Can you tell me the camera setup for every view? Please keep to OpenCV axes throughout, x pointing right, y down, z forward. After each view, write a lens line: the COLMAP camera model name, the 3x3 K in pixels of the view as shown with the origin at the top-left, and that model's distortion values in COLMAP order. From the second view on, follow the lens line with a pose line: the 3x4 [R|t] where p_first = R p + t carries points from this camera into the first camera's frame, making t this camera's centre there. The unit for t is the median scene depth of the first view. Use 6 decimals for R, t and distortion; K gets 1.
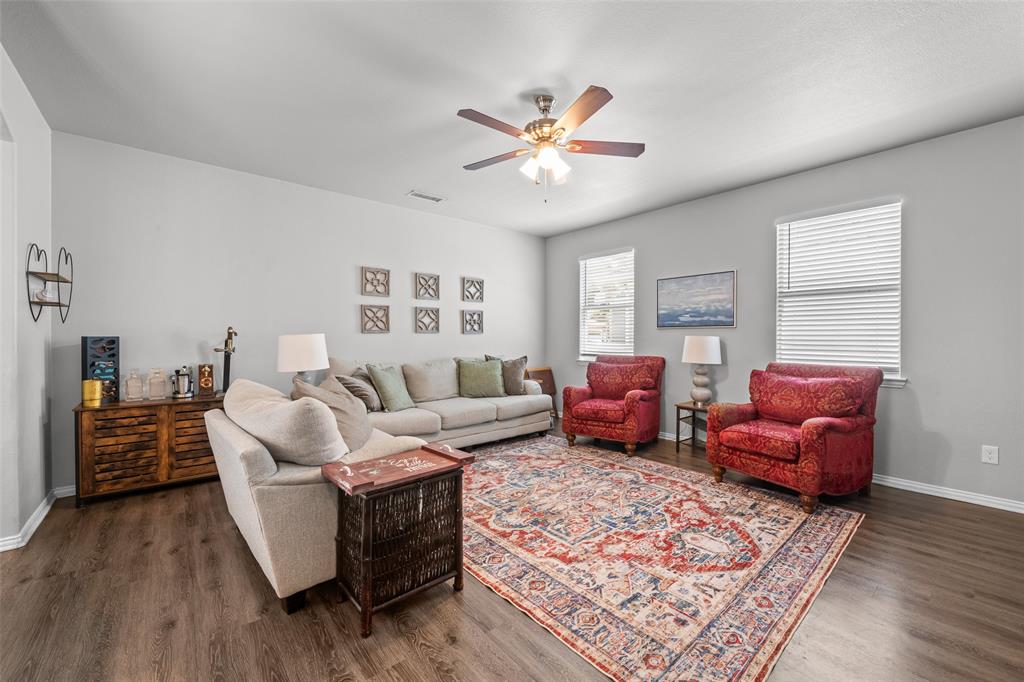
lens RADIAL K [[403.1, 0, 513.5], [0, 403.1, 339.0], [0, 0, 1]] dist [-0.004276, -0.000790]
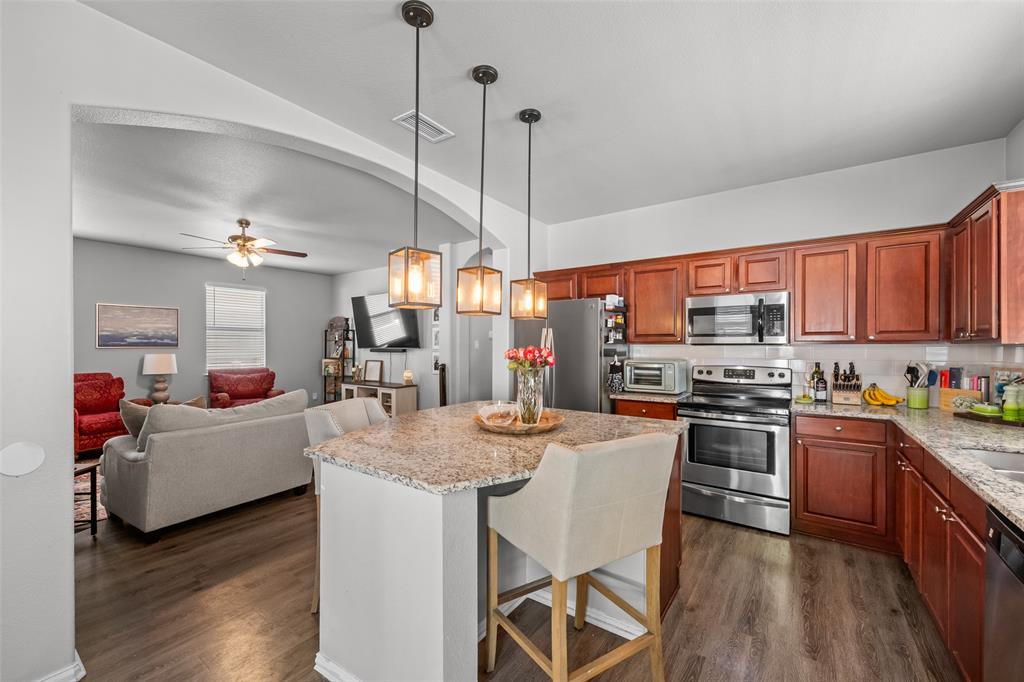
lens RADIAL K [[403.1, 0, 515.3], [0, 403.1, 346.1], [0, 0, 1]] dist [-0.004276, -0.000790]
pose [[-0.266625, -0.004428, 0.963790, -1.167497], [0.004940, 0.999970, 0.005961, -0.036129], [-0.963788, 0.006350, -0.266595, 0.201243]]
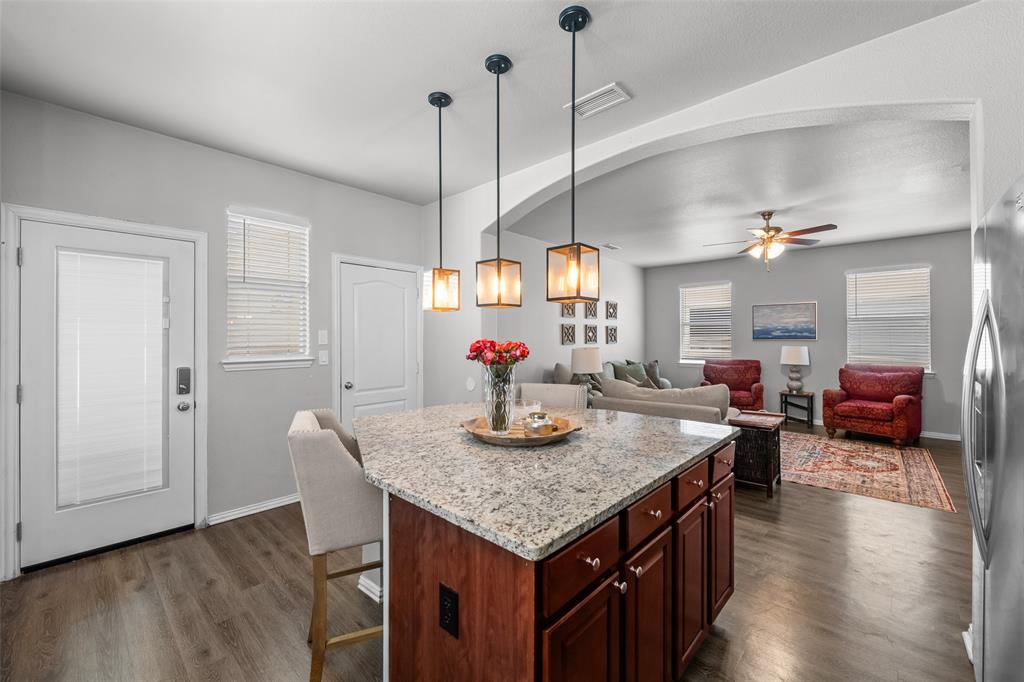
lens RADIAL K [[403.1, 0, 511.3], [0, 403.1, 335.6], [0, 0, 1]] dist [-0.004276, -0.000790]
pose [[0.993723, -0.002468, 0.111846, -0.736244], [0.003815, 0.999923, -0.011831, -0.032038], [-0.111808, 0.012183, 0.993655, -0.357243]]
